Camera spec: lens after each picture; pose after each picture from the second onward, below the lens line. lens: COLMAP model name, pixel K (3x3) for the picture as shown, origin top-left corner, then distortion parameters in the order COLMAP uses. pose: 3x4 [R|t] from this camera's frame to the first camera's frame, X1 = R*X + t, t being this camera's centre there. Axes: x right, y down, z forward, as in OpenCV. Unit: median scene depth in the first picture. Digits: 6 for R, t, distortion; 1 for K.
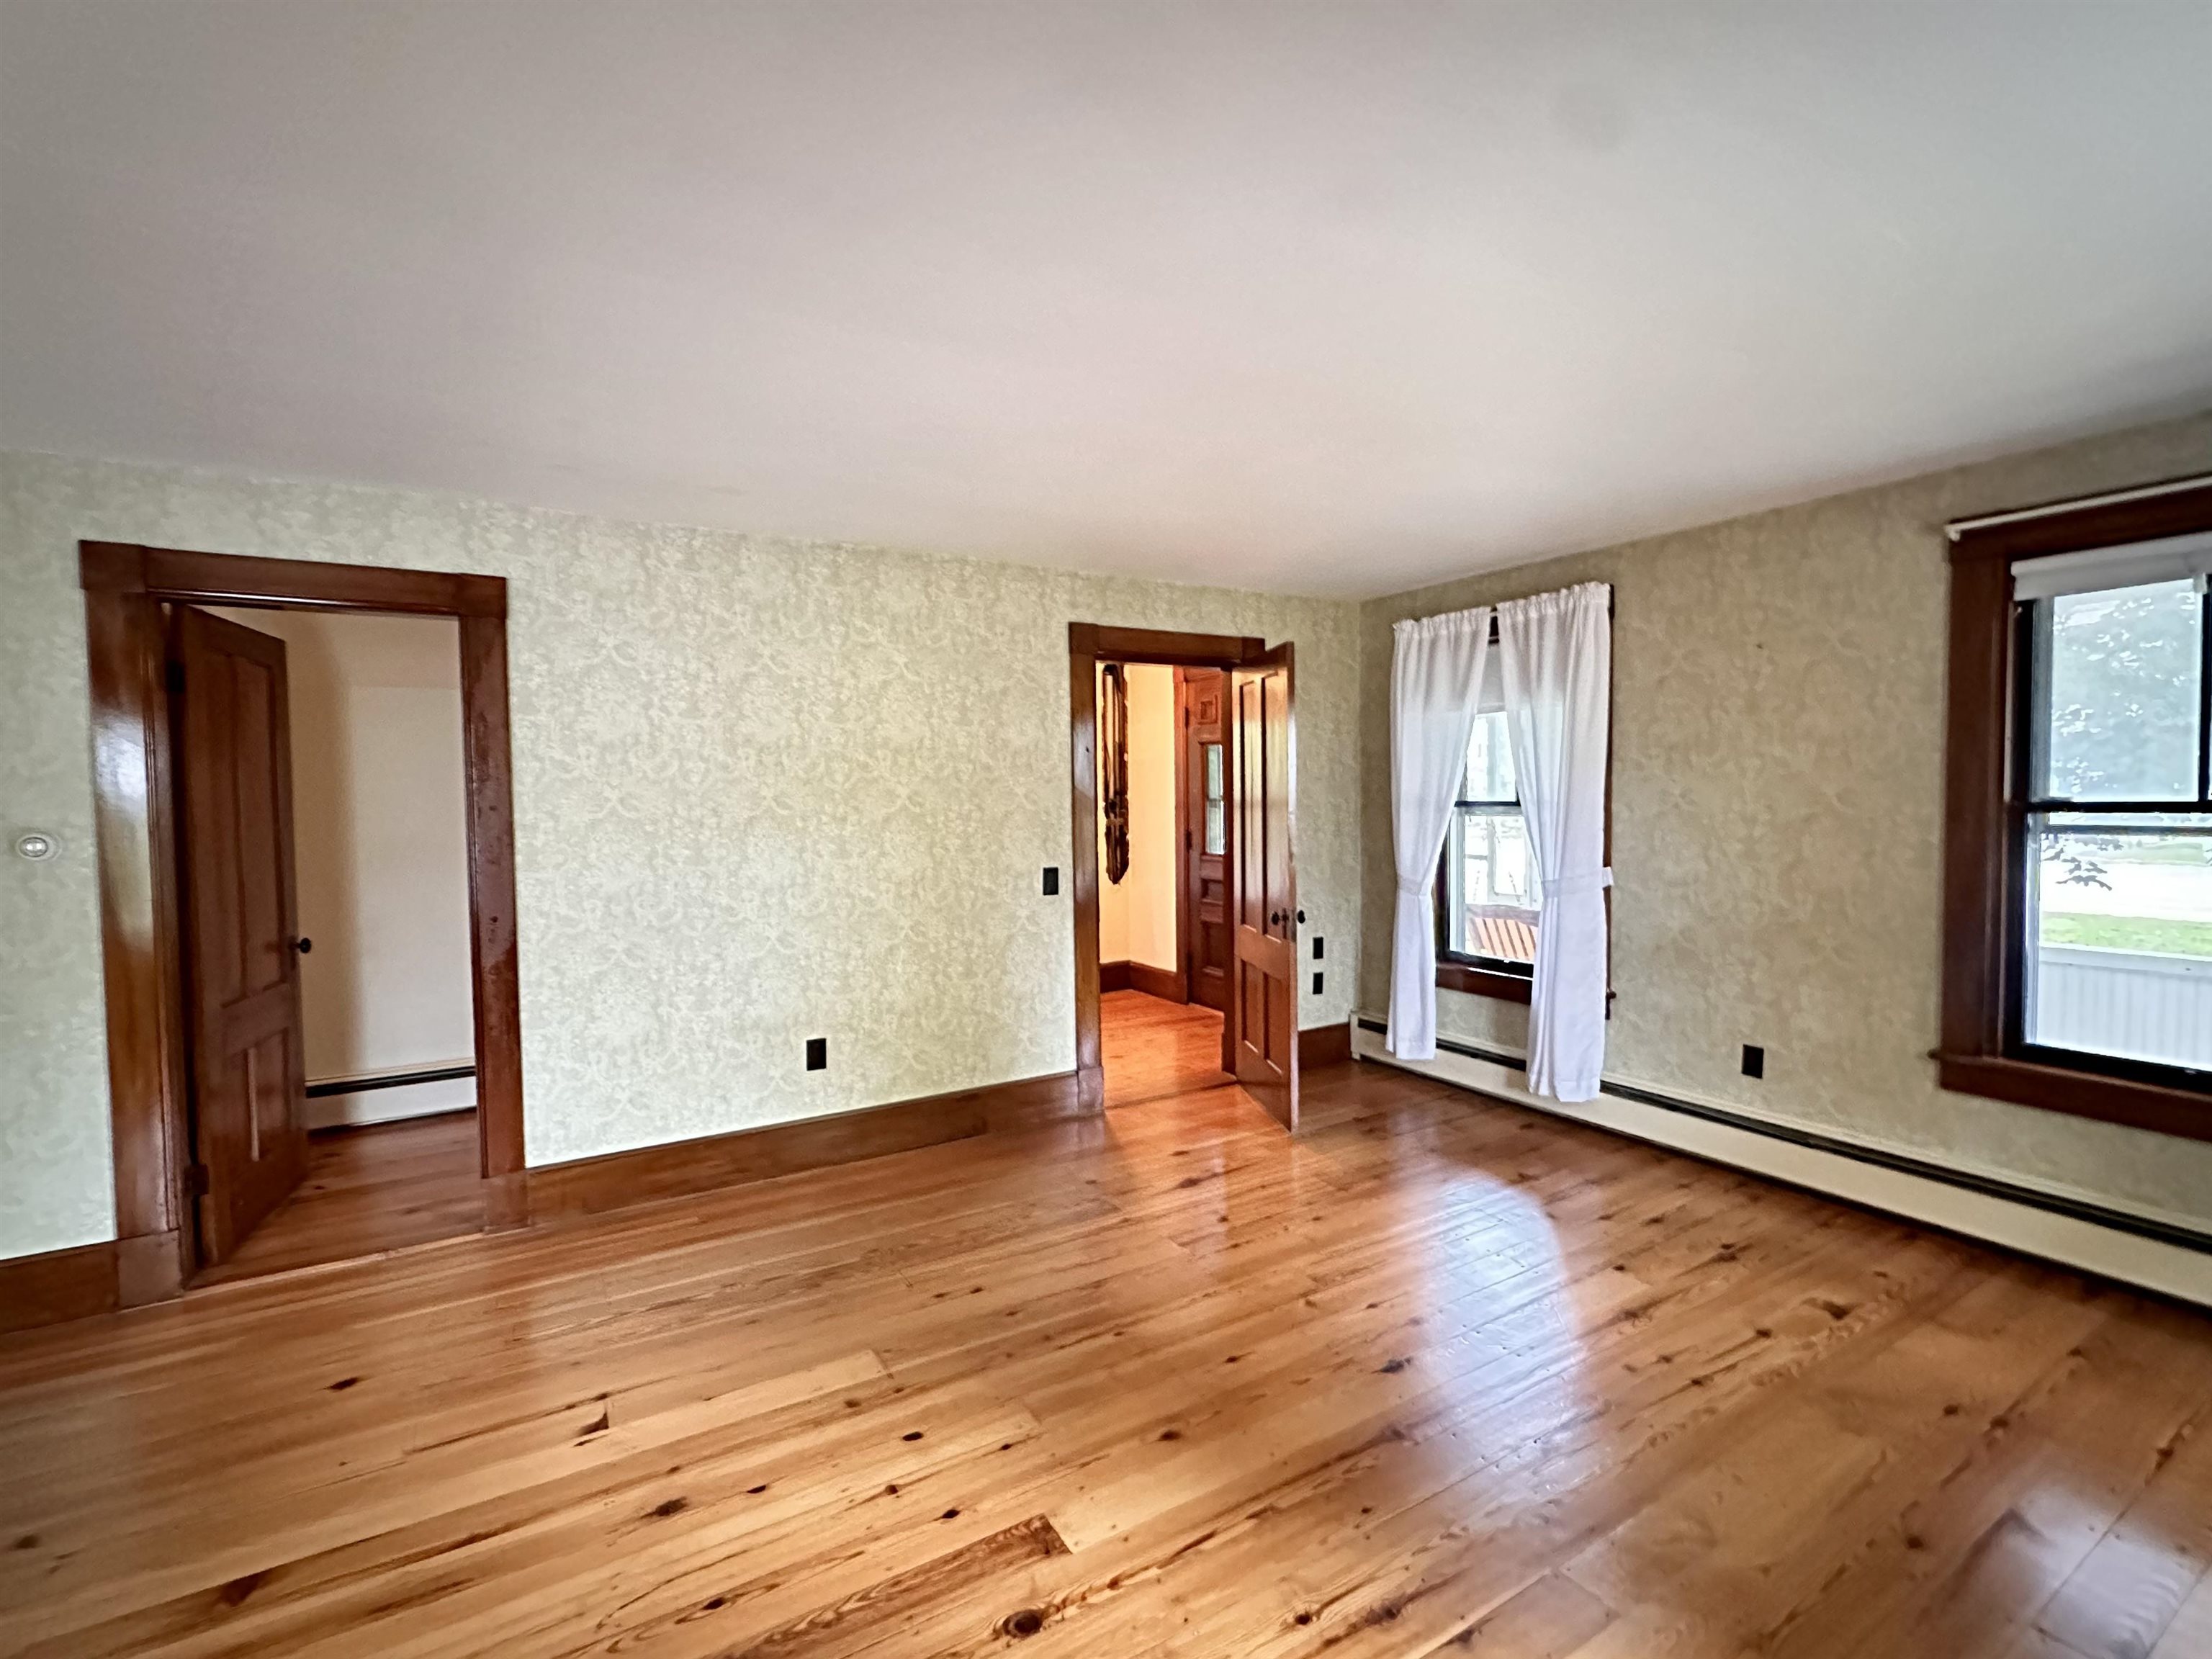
lens RADIAL K [[985.3, 0, 1106.0], [0, 985.3, 829.5], [0, 0, 1]] dist [-0.002094, -0.000545]
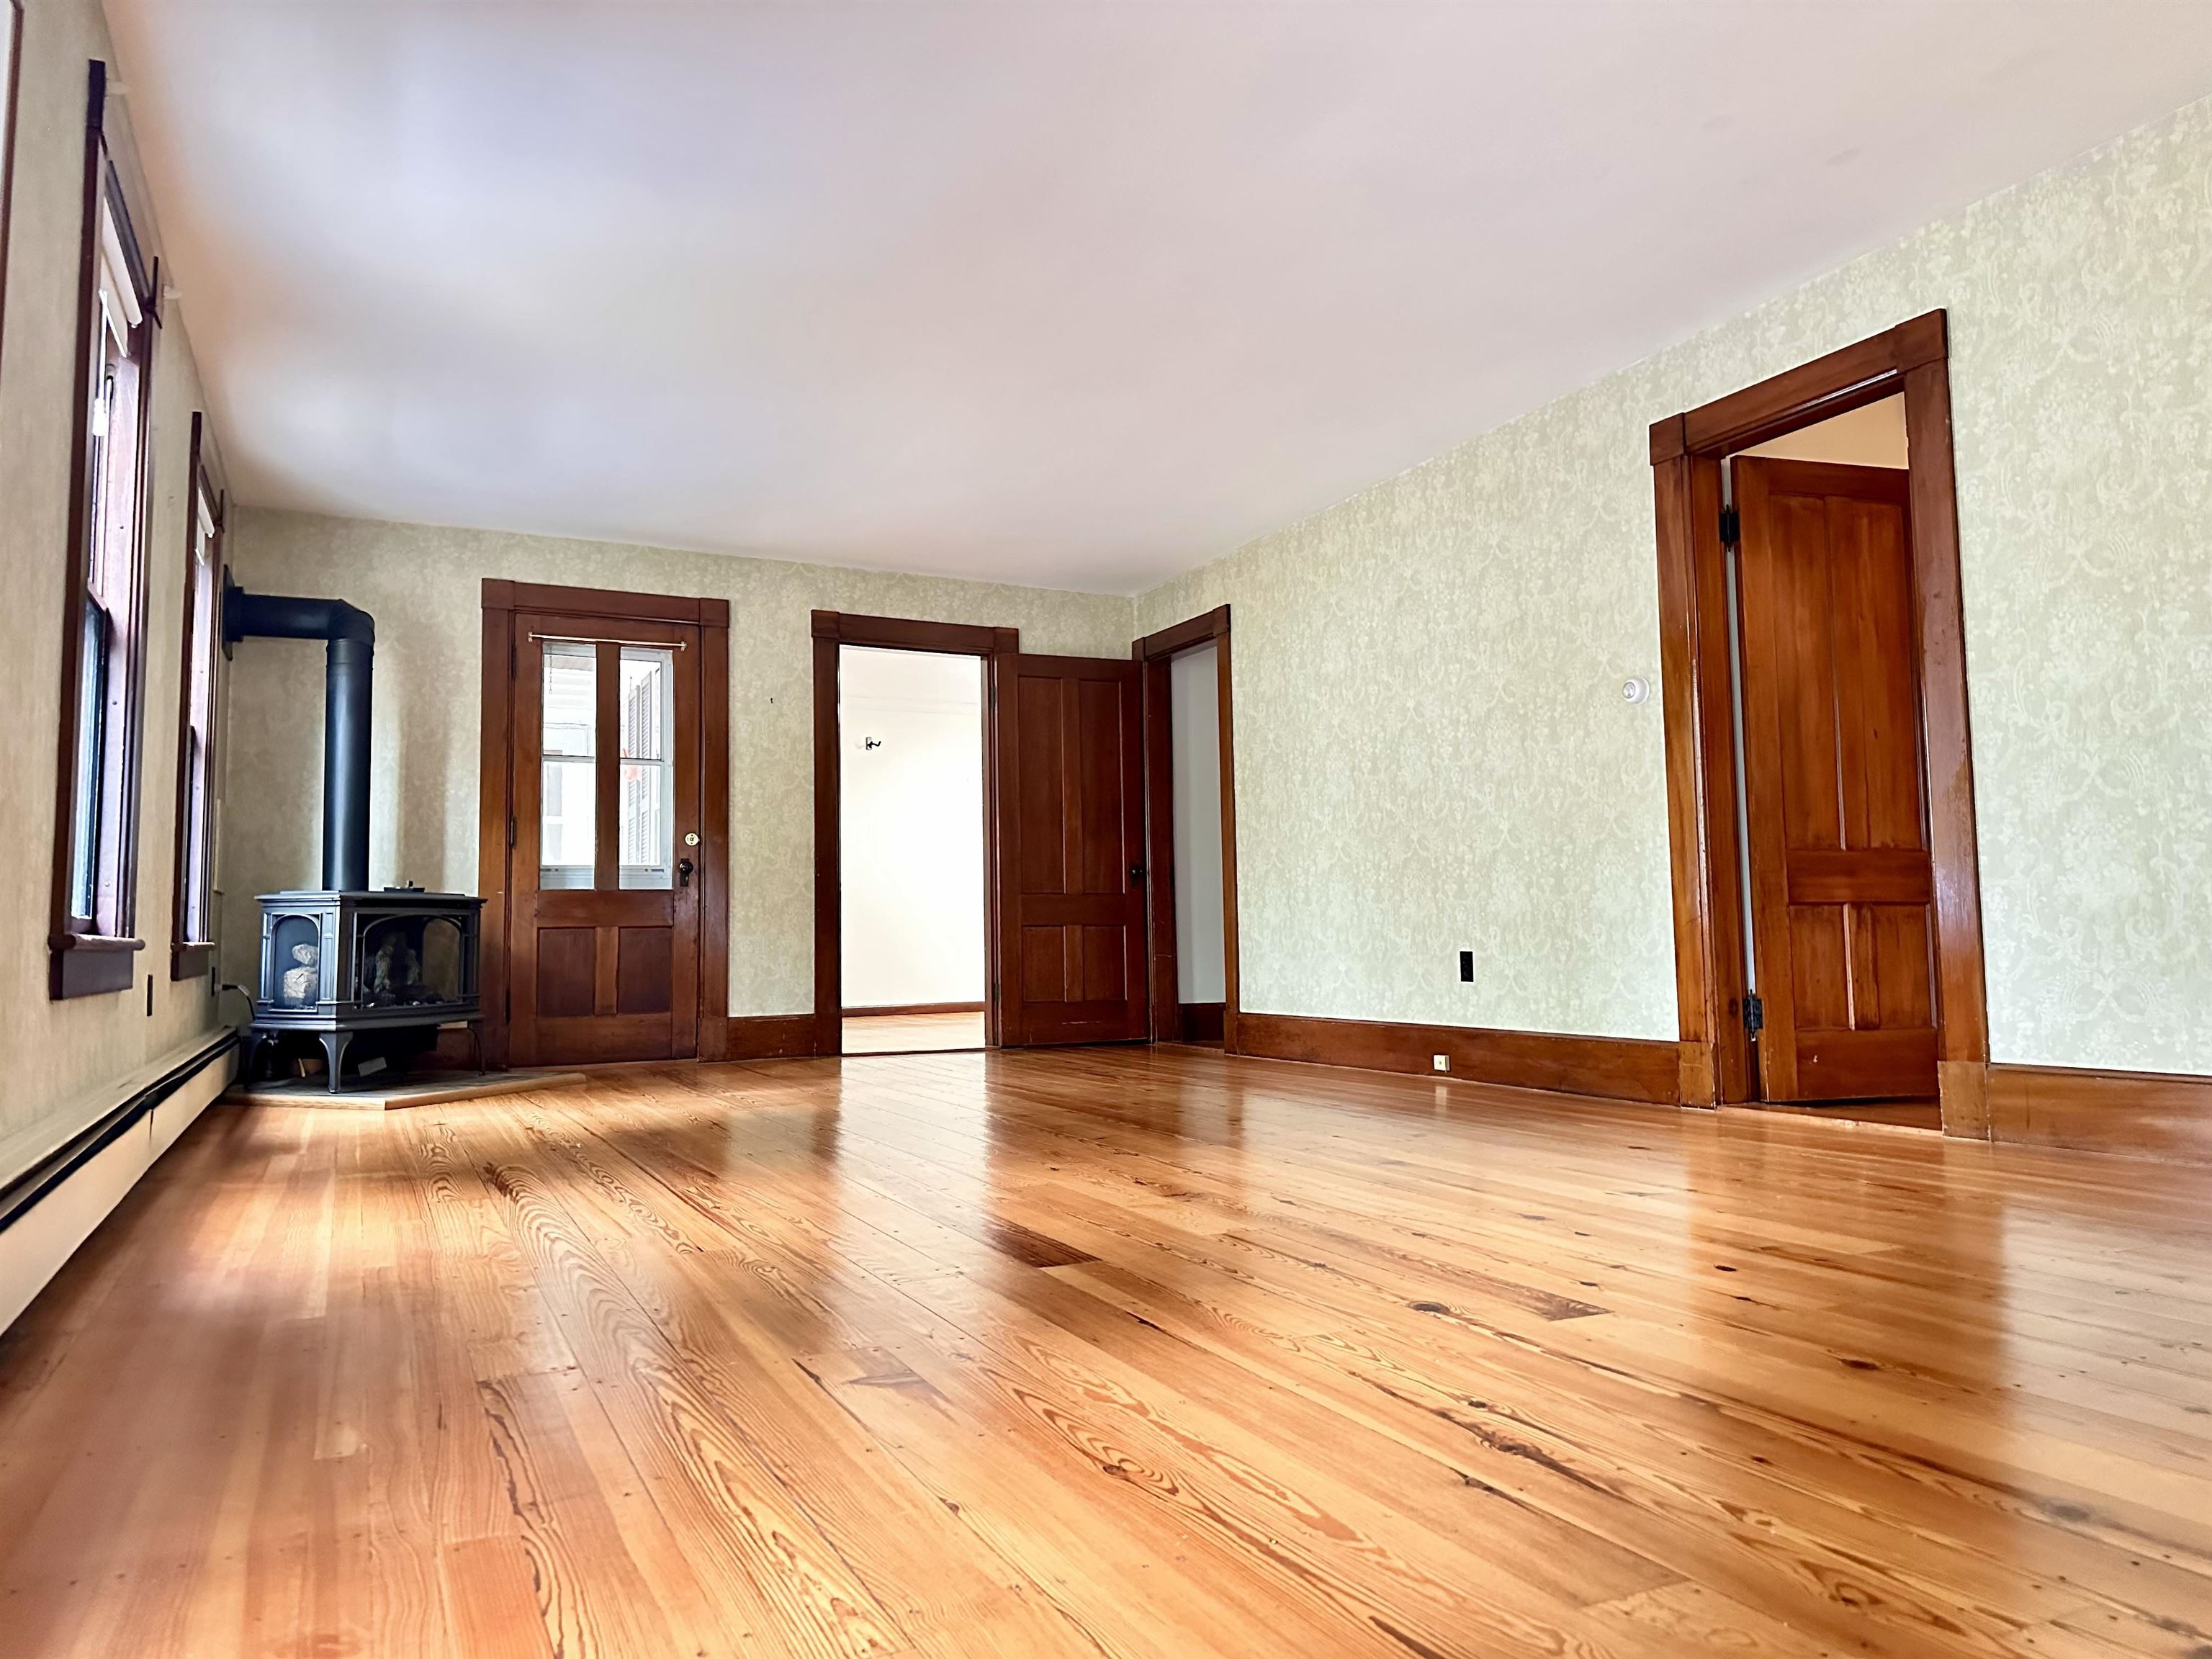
lens RADIAL K [[1541.6, 0, 1104.4], [0, 1541.6, 816.5], [0, 0, 1]] dist [-0.001266, -0.000688]
pose [[-0.087898, -0.065671, -0.993962, 0.623347], [-0.015975, 0.997789, -0.064511, 0.231306], [0.996001, 0.010208, -0.088752, 0.405591]]
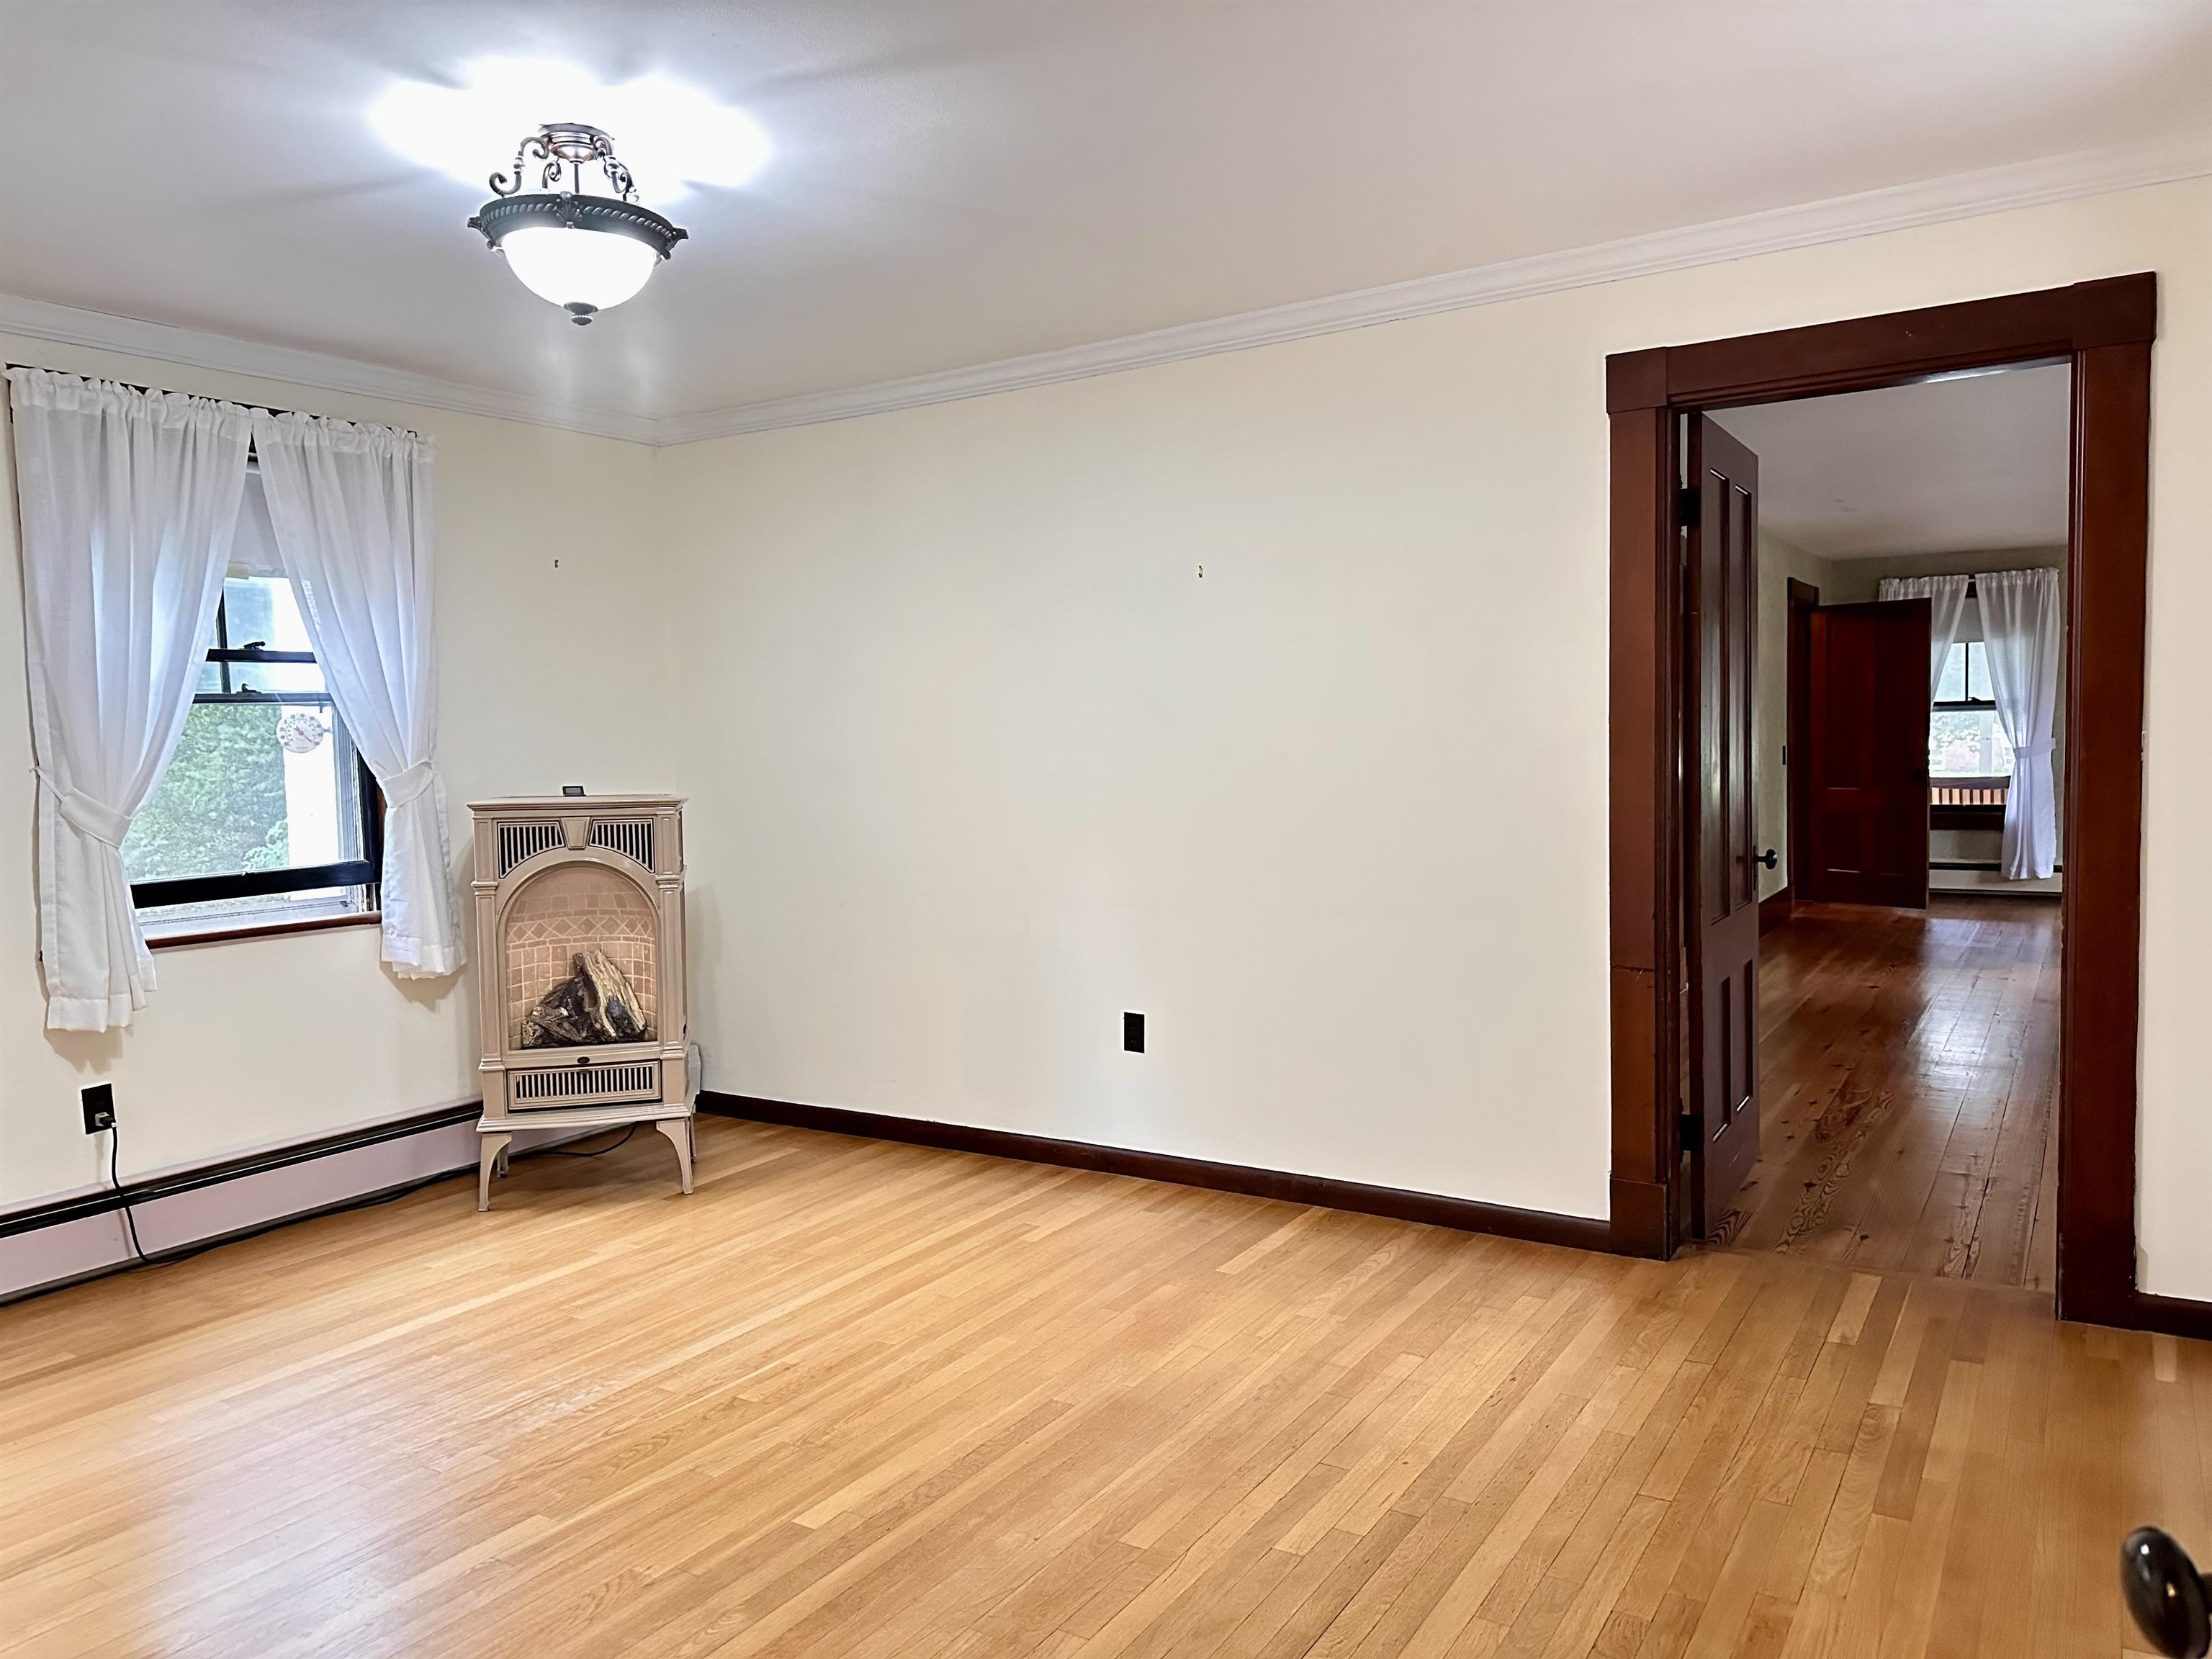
lens RADIAL K [[1540.4, 0, 1115.0], [0, 1540.4, 822.1], [0, 0, 1]] dist [0.122770, -0.173579]
pose [[0.889511, -0.035559, 0.455528, -2.460094], [0.029557, 0.999357, 0.020295, 0.091803], [-0.455957, -0.004588, 0.889990, -0.754265]]
